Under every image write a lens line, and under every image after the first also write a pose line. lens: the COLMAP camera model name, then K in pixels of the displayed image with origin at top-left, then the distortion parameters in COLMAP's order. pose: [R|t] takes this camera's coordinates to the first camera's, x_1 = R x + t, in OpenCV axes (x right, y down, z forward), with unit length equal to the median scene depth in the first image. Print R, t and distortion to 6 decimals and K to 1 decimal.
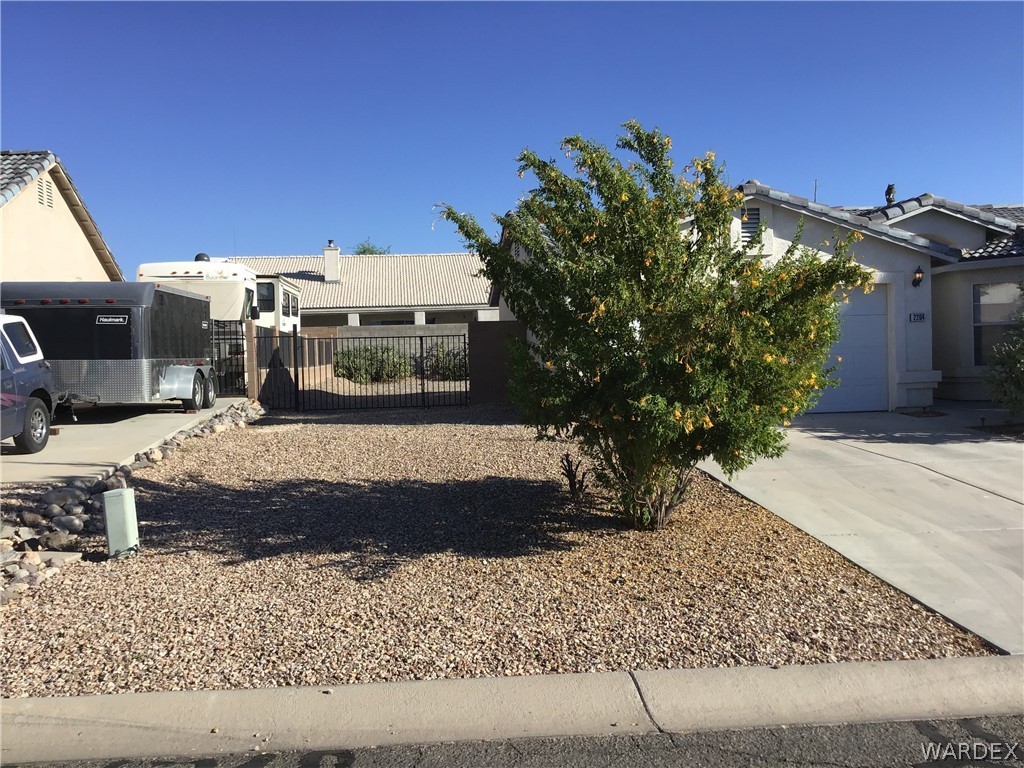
lens RADIAL K [[934.4, 0, 513.8], [0, 934.4, 382.0], [0, 0, 1]] dist [0.055356, 0.000000]
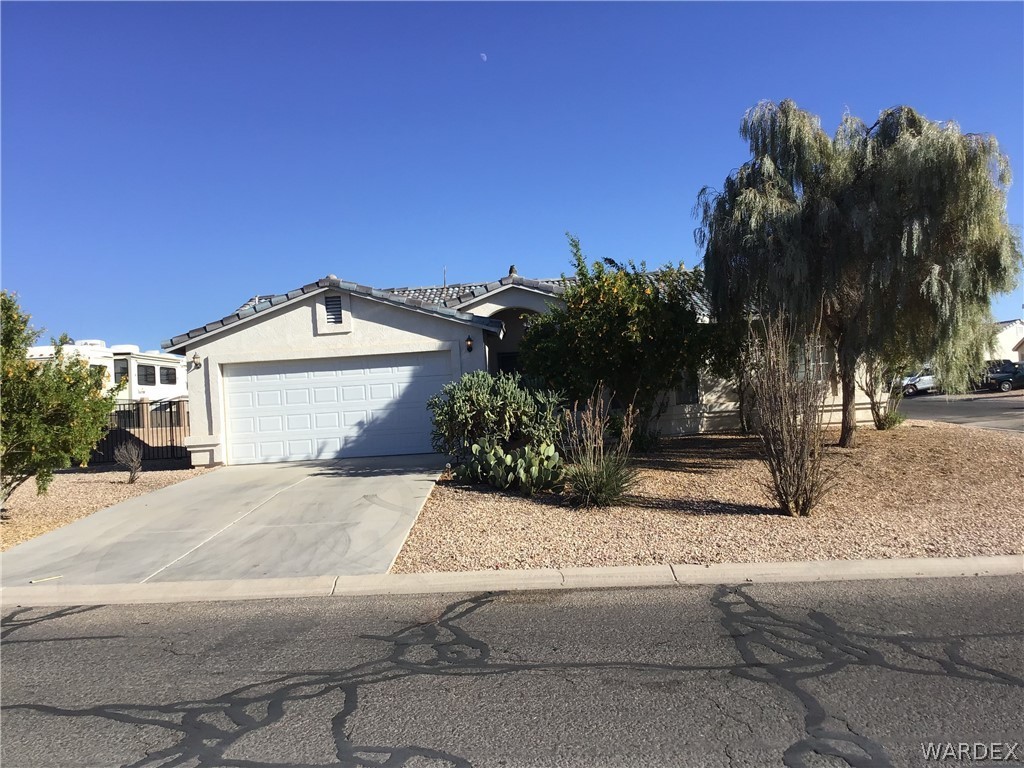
lens RADIAL K [[934.4, 0, 508.4], [0, 934.4, 384.6], [0, 0, 1]] dist [0.055356, 0.000000]
pose [[0.990204, -0.038609, -0.134181, 0.595639], [0.032091, 0.998213, -0.050404, 0.007010], [0.135888, 0.045604, 0.989674, -0.208577]]
